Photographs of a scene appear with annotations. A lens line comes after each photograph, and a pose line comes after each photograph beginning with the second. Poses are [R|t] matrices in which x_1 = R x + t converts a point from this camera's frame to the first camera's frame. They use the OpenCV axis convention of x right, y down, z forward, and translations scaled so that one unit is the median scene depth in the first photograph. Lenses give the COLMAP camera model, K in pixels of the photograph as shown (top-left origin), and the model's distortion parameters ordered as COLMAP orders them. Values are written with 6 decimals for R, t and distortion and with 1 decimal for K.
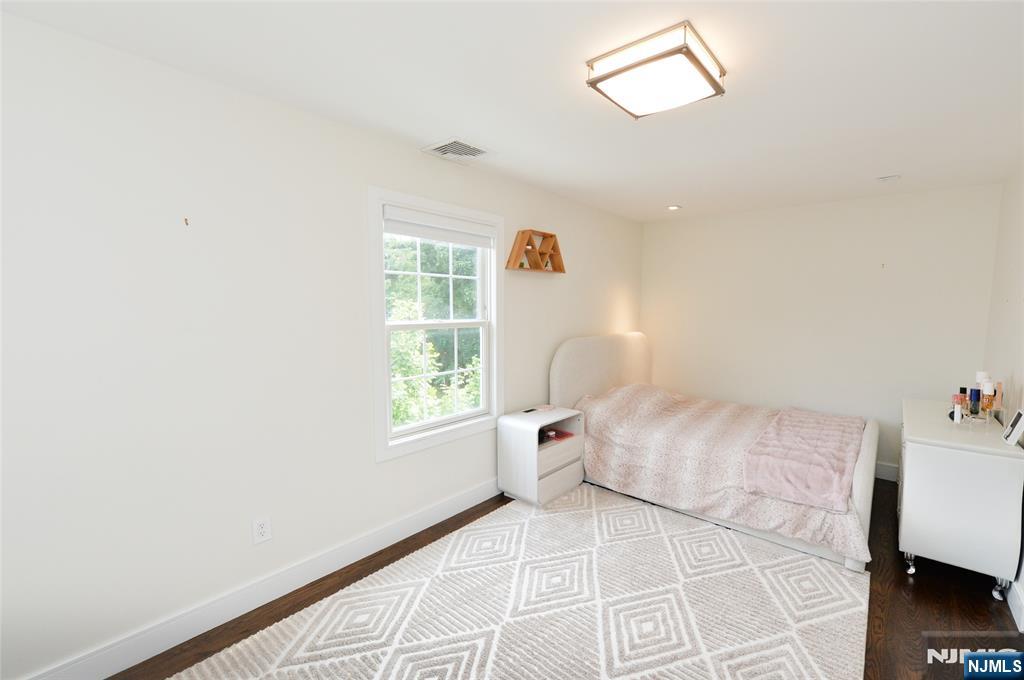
lens RADIAL K [[433.0, 0, 530.8], [0, 433.0, 325.4], [0, 0, 1]] dist [0.000217, 0.000082]
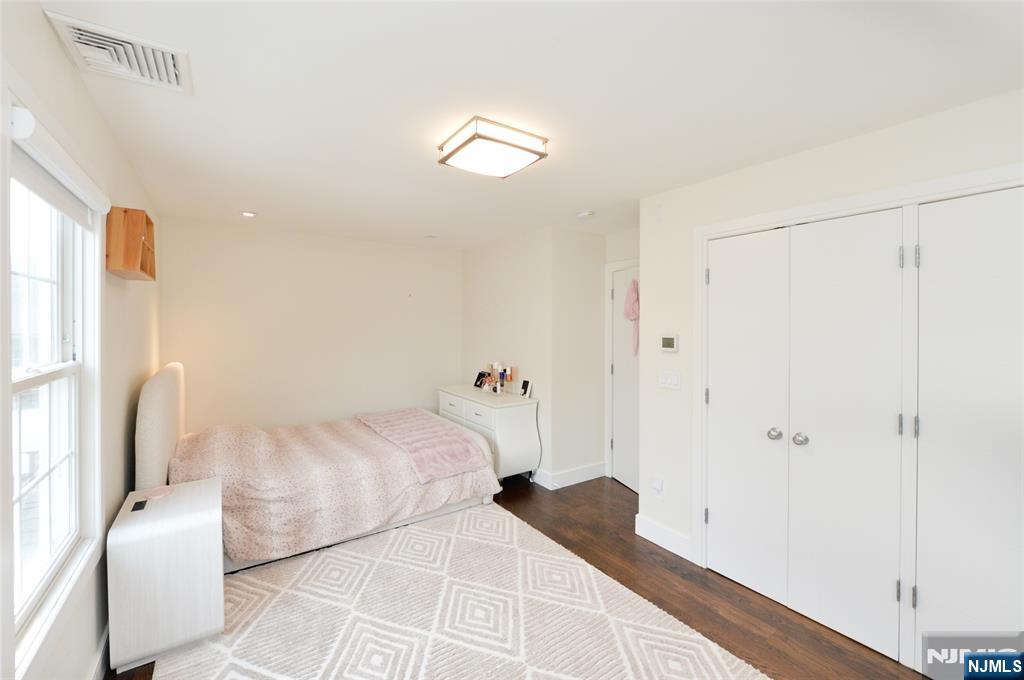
lens RADIAL K [[433.0, 0, 530.8], [0, 433.0, 325.4], [0, 0, 1]] dist [0.000217, 0.000082]
pose [[0.245040, -0.009096, 0.969470, -0.549084], [0.051852, 0.998648, -0.003737, -0.023175], [-0.968125, 0.051185, 0.245180, 0.400149]]
